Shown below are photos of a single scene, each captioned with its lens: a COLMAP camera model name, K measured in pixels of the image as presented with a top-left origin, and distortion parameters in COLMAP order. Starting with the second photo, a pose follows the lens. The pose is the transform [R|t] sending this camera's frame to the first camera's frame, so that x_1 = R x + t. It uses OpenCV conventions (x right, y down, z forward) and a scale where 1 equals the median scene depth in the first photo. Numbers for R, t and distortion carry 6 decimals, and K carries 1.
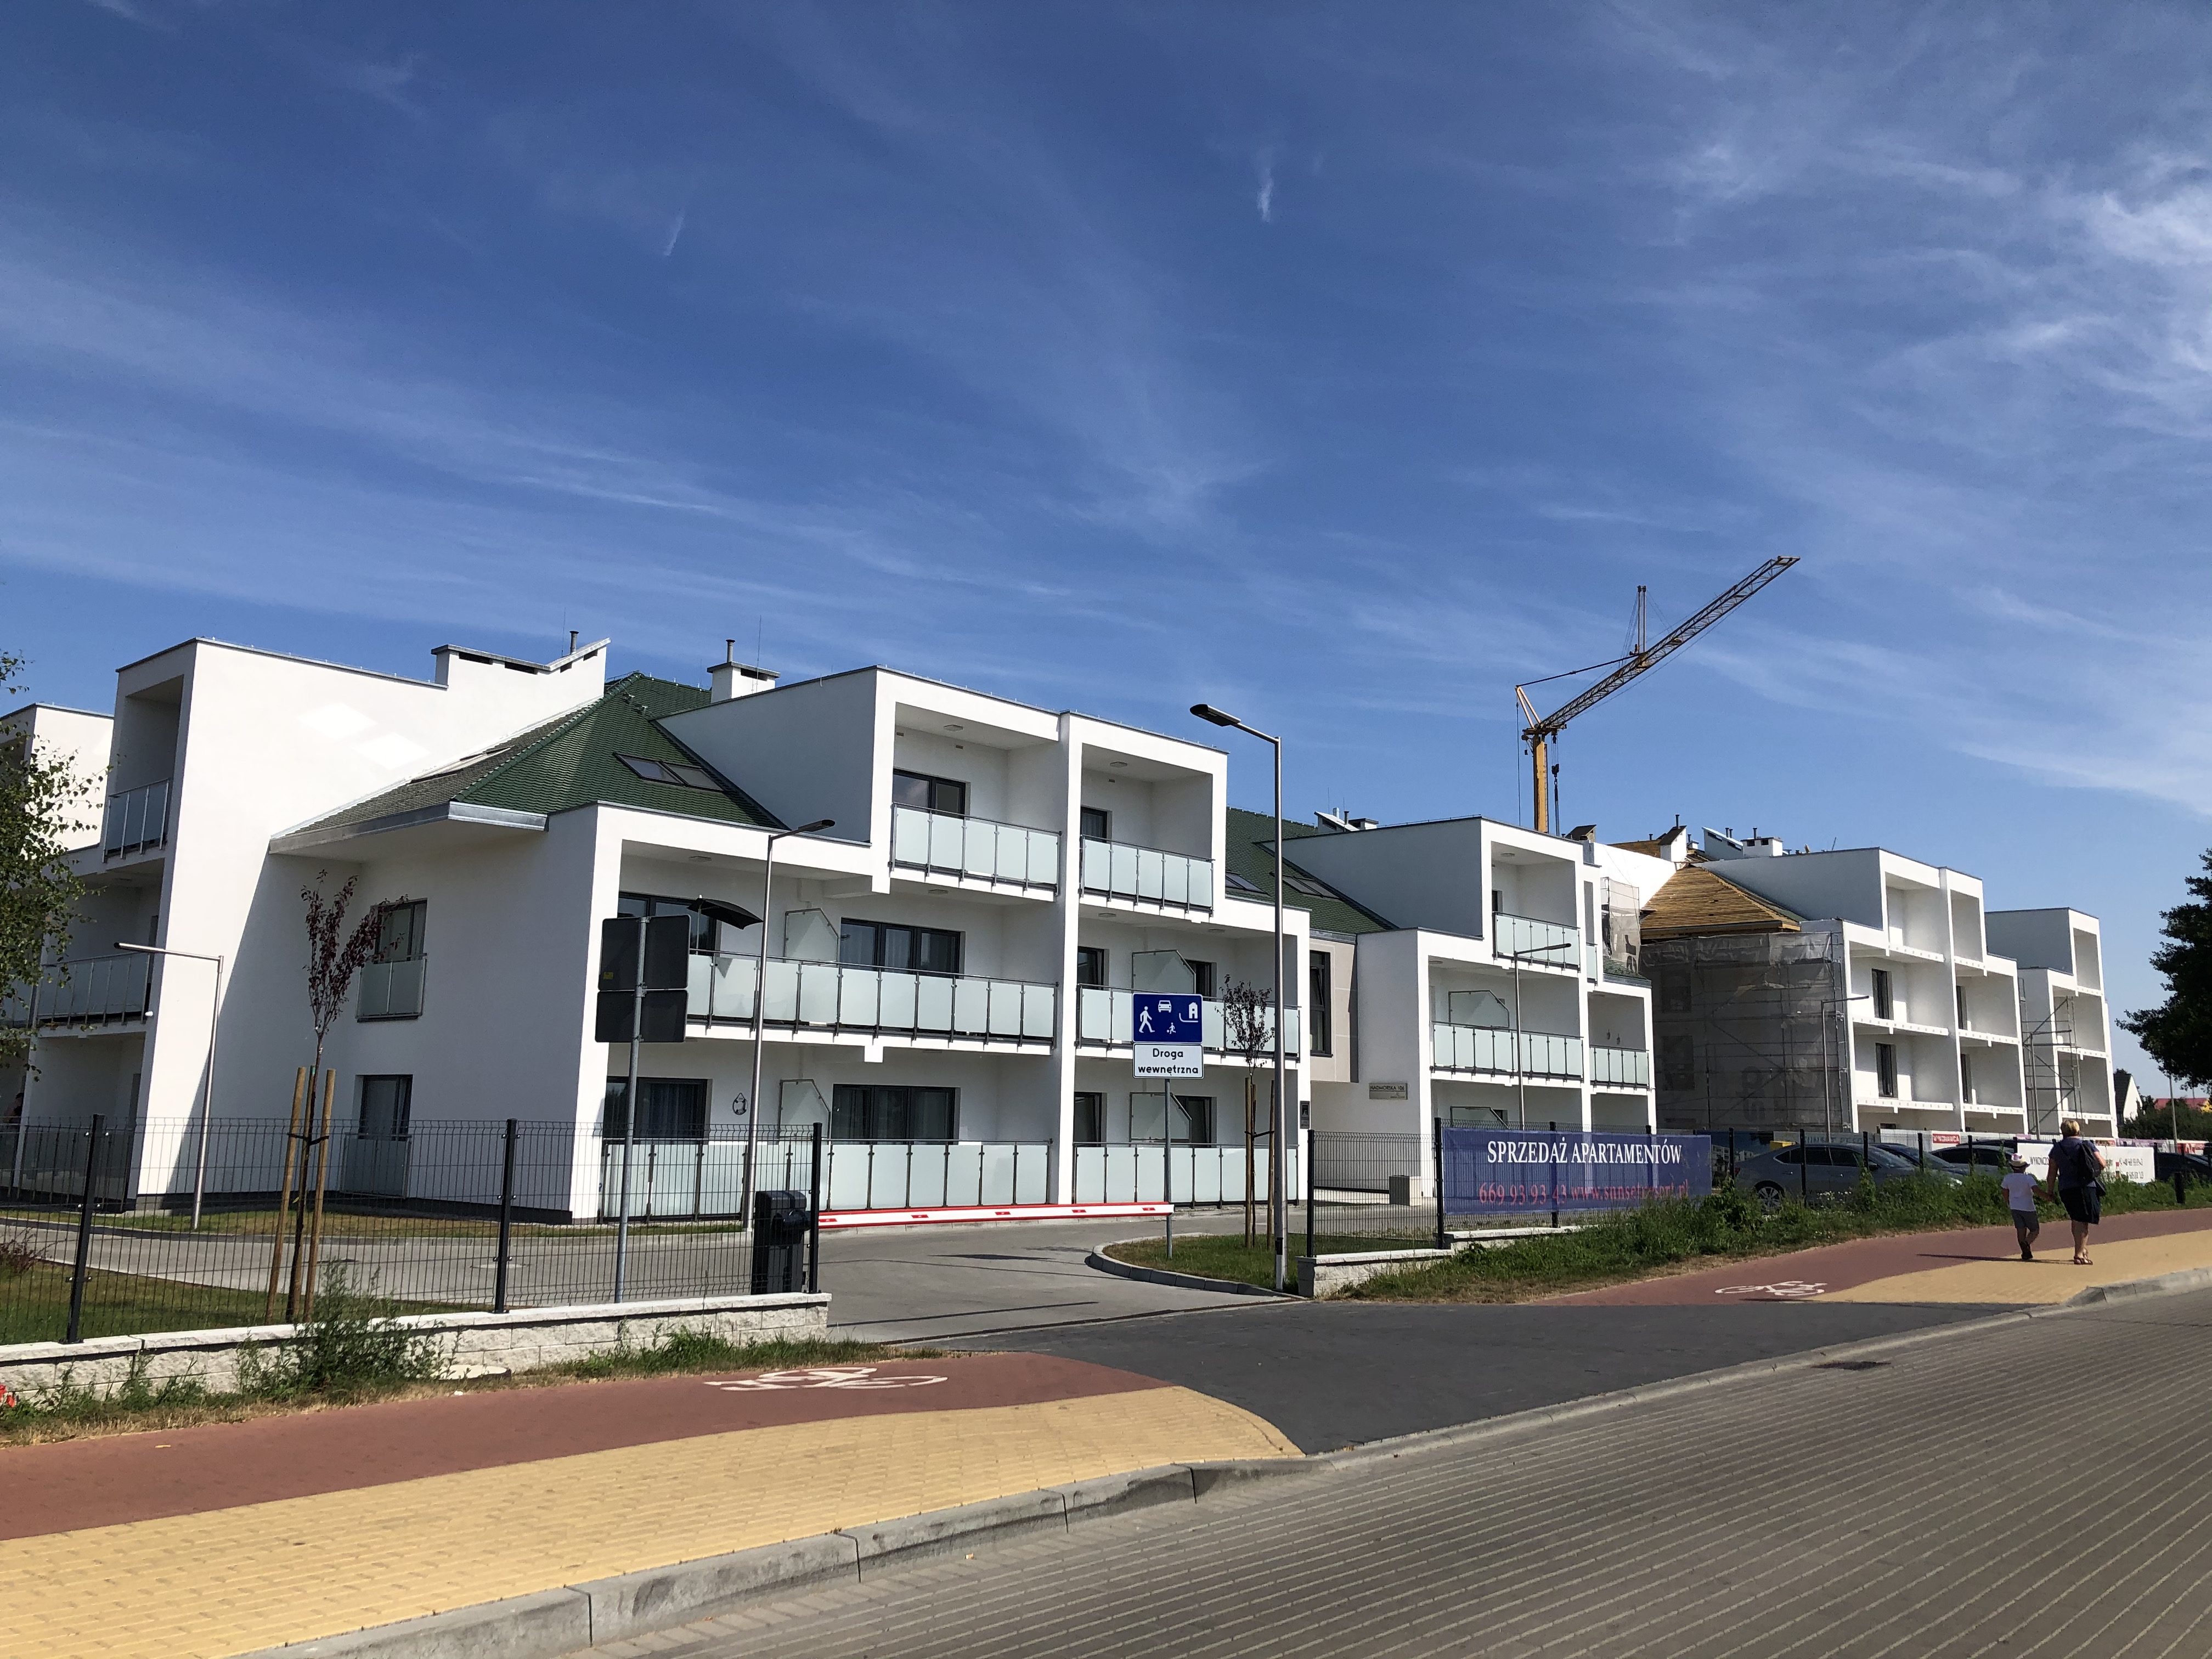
lens RADIAL K [[1802.3, 0, 1106.0], [0, 1802.3, 829.5], [0, 0, 1]] dist [0.022694, -0.016746]
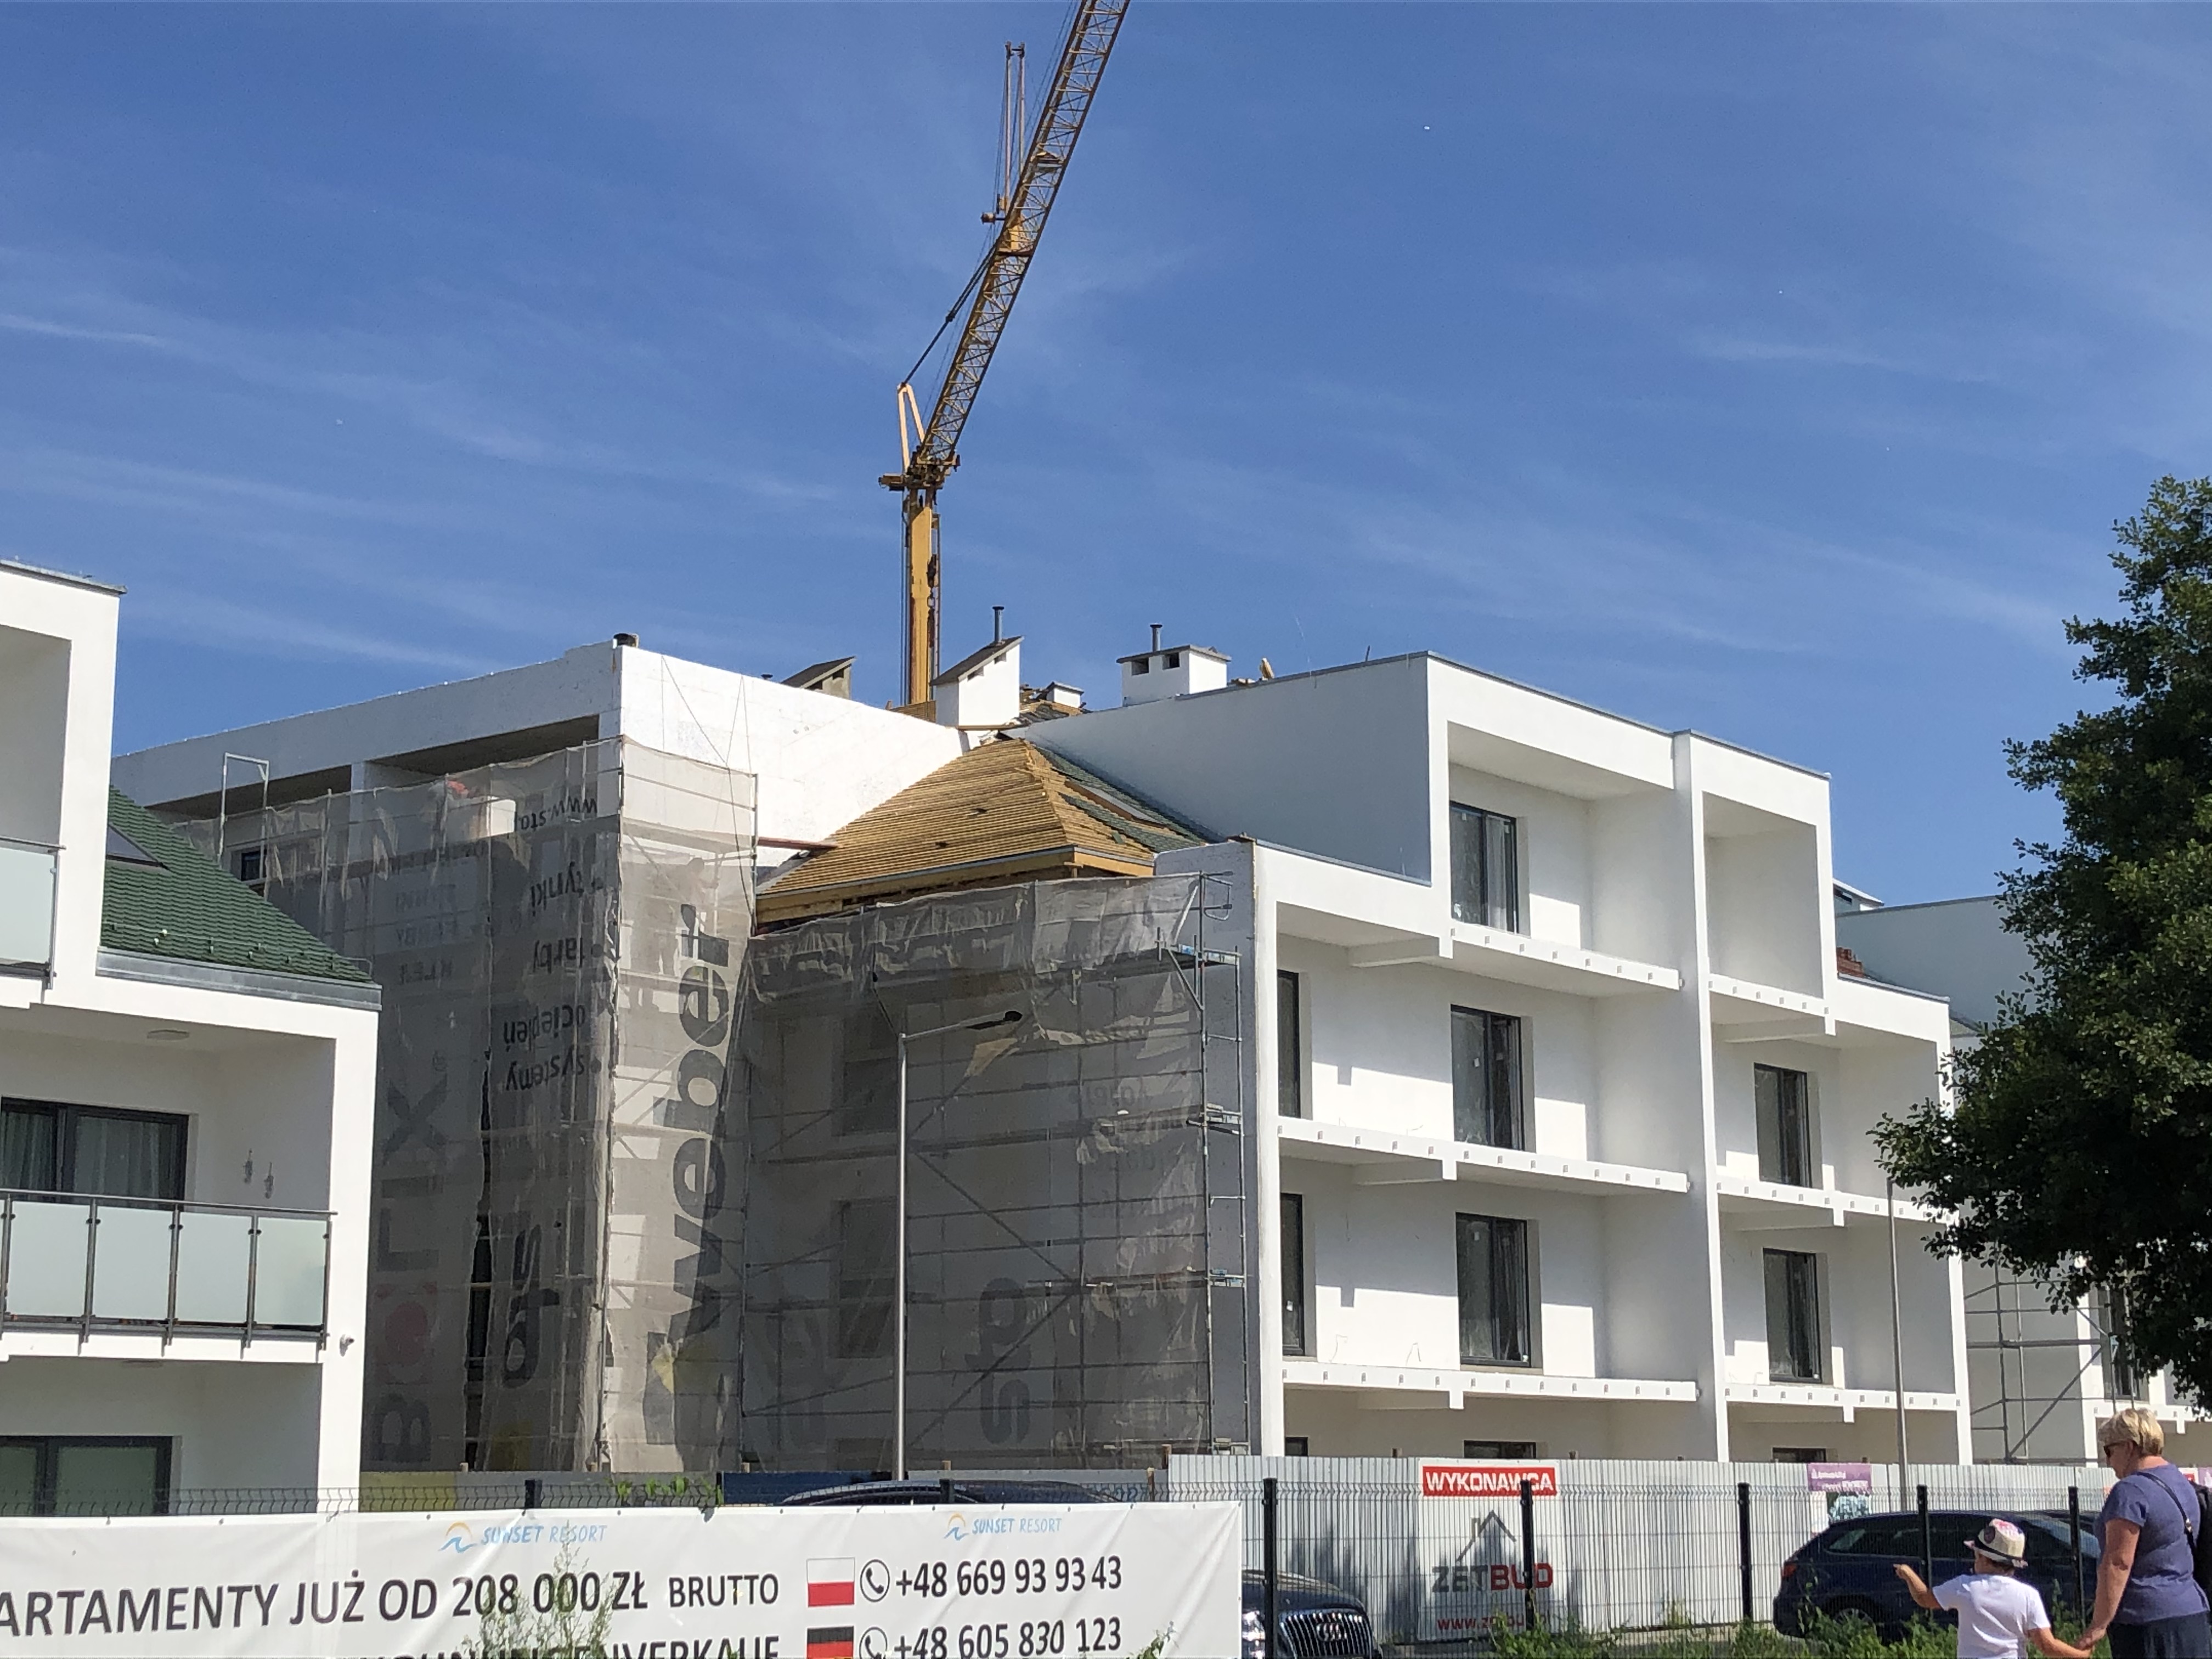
lens RADIAL K [[3322.8, 0, 1106.0], [0, 3322.8, 829.5], [0, 0, 1]] dist [0.024326, 0.044593]
pose [[0.998337, -0.009549, 0.056844, 0.339880], [0.011321, 0.999457, -0.030945, 0.066076], [-0.056517, 0.031537, 0.997903, 0.372906]]
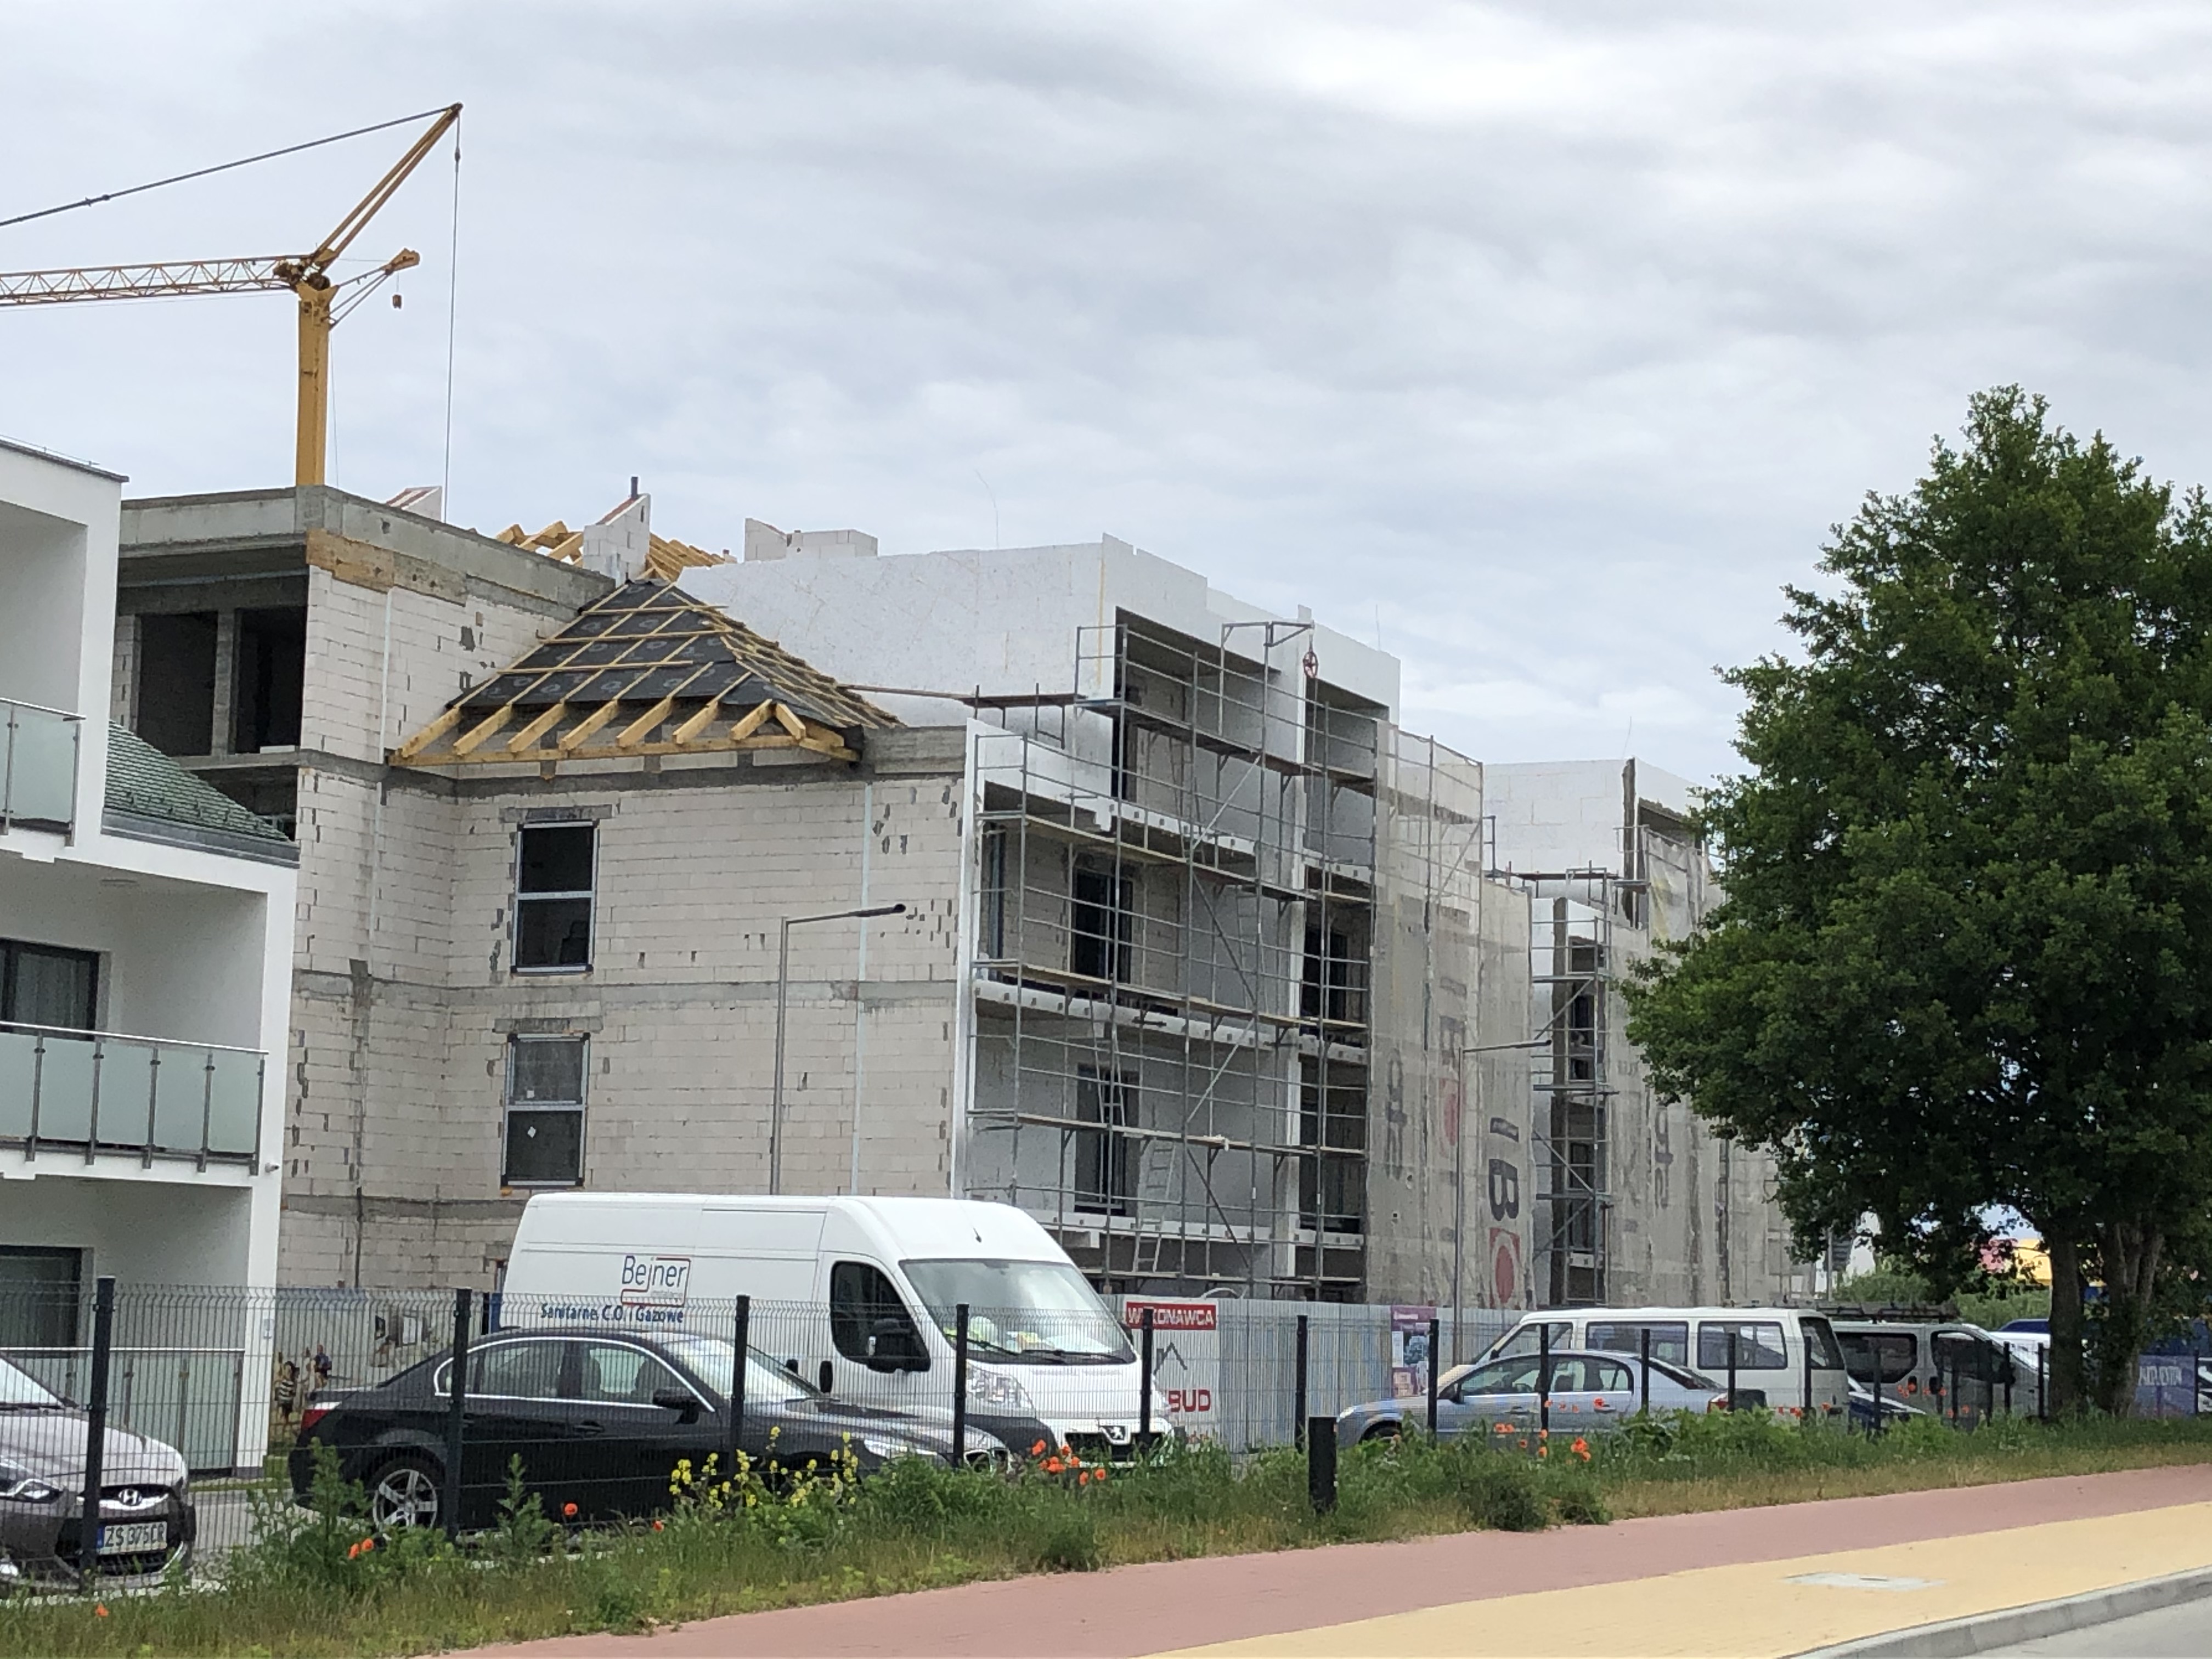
lens RADIAL K [[3981.1, 0, 1268.0], [0, 3981.1, 832.6], [0, 0, 1]] dist [0.068403, -0.151758]
pose [[0.945570, 0.042509, 0.322632, 0.204357], [-0.057230, 0.997702, 0.036276, 0.039358], [-0.320348, -0.052766, 0.945829, 0.216765]]
